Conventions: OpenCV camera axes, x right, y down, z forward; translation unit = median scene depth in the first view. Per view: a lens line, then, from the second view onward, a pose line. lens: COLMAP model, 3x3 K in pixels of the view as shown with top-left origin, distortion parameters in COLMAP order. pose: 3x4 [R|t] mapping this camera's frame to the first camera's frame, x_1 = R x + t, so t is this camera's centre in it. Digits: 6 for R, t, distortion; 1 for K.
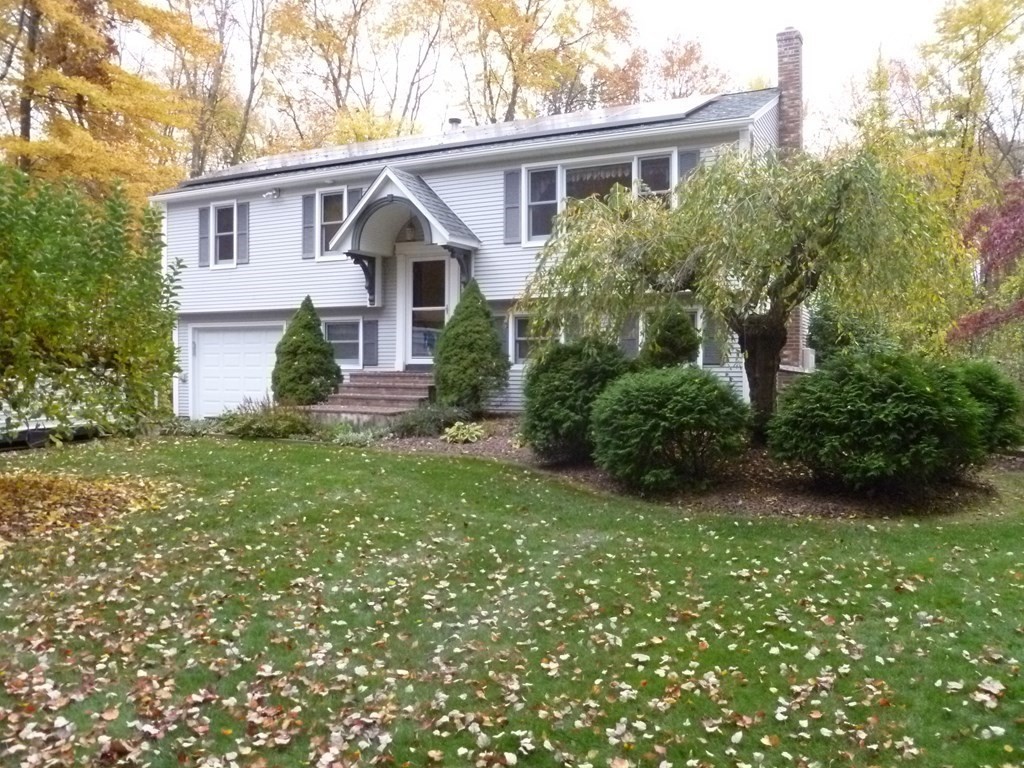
lens RADIAL K [[843.2, 0, 512.0], [0, 843.2, 384.0], [0, 0, 1]] dist [-0.110028, 0.052907]
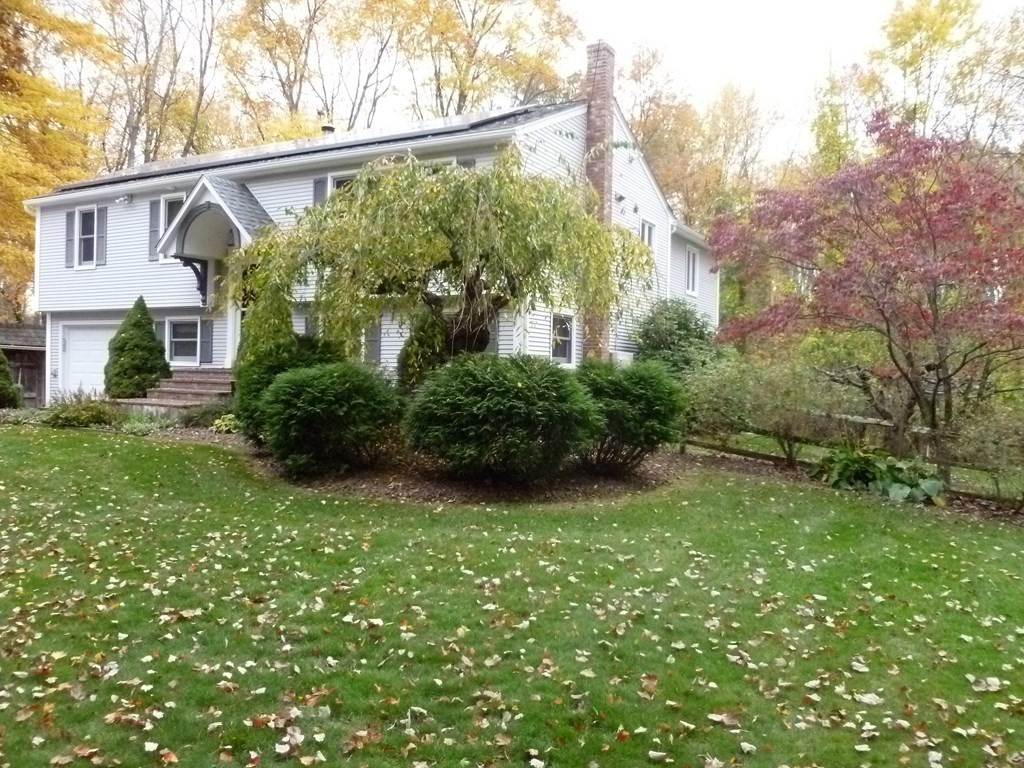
lens RADIAL K [[863.3, 0, 512.0], [0, 863.3, 384.0], [0, 0, 1]] dist [-0.082830, 0.002354]
pose [[0.999436, 0.016788, -0.029073, 0.254216], [-0.017043, 0.999818, -0.008546, 0.007442], [0.028924, 0.009036, 0.999541, -0.061463]]
